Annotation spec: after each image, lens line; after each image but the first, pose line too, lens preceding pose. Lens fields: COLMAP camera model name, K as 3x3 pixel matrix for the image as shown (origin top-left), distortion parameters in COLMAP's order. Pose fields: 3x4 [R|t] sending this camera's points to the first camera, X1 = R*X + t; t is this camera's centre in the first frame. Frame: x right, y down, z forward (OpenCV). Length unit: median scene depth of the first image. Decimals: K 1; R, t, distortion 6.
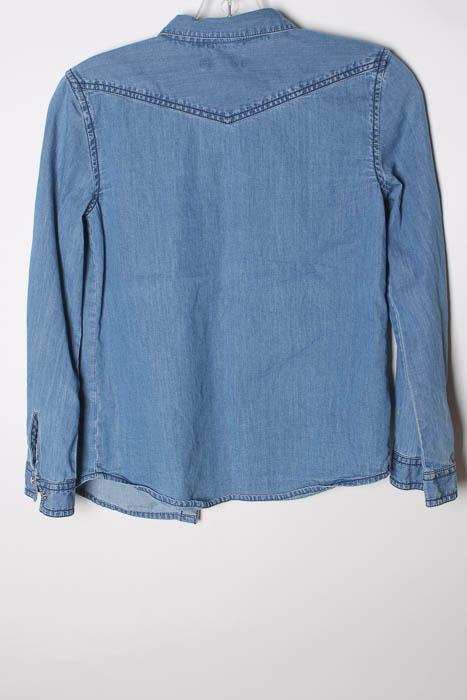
lens RADIAL K [[1098.9, 0, 233.5], [0, 1098.9, 350.0], [0, 0, 1]] dist [-0.004781, -0.006018]
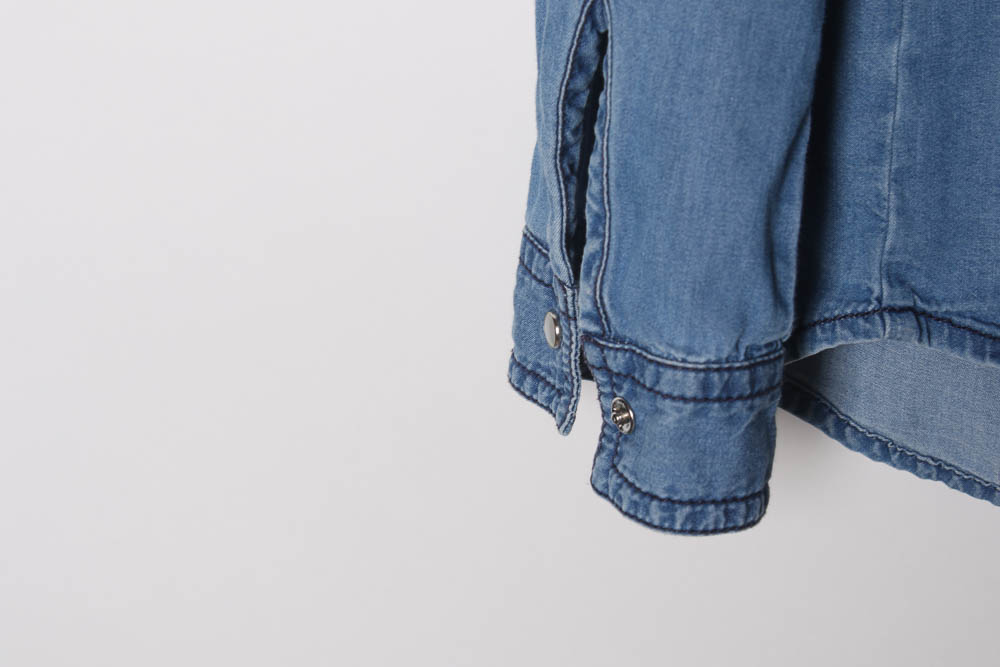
lens RADIAL K [[2460.1, 0, 500.0], [0, 2460.1, 333.5], [0, 0, 1]] dist [-0.045066, 0.034315]
pose [[0.990202, 0.046217, -0.131775, -0.136507], [-0.022076, 0.983586, 0.179082, 0.039377], [0.137889, -0.174419, 0.974969, 0.570064]]
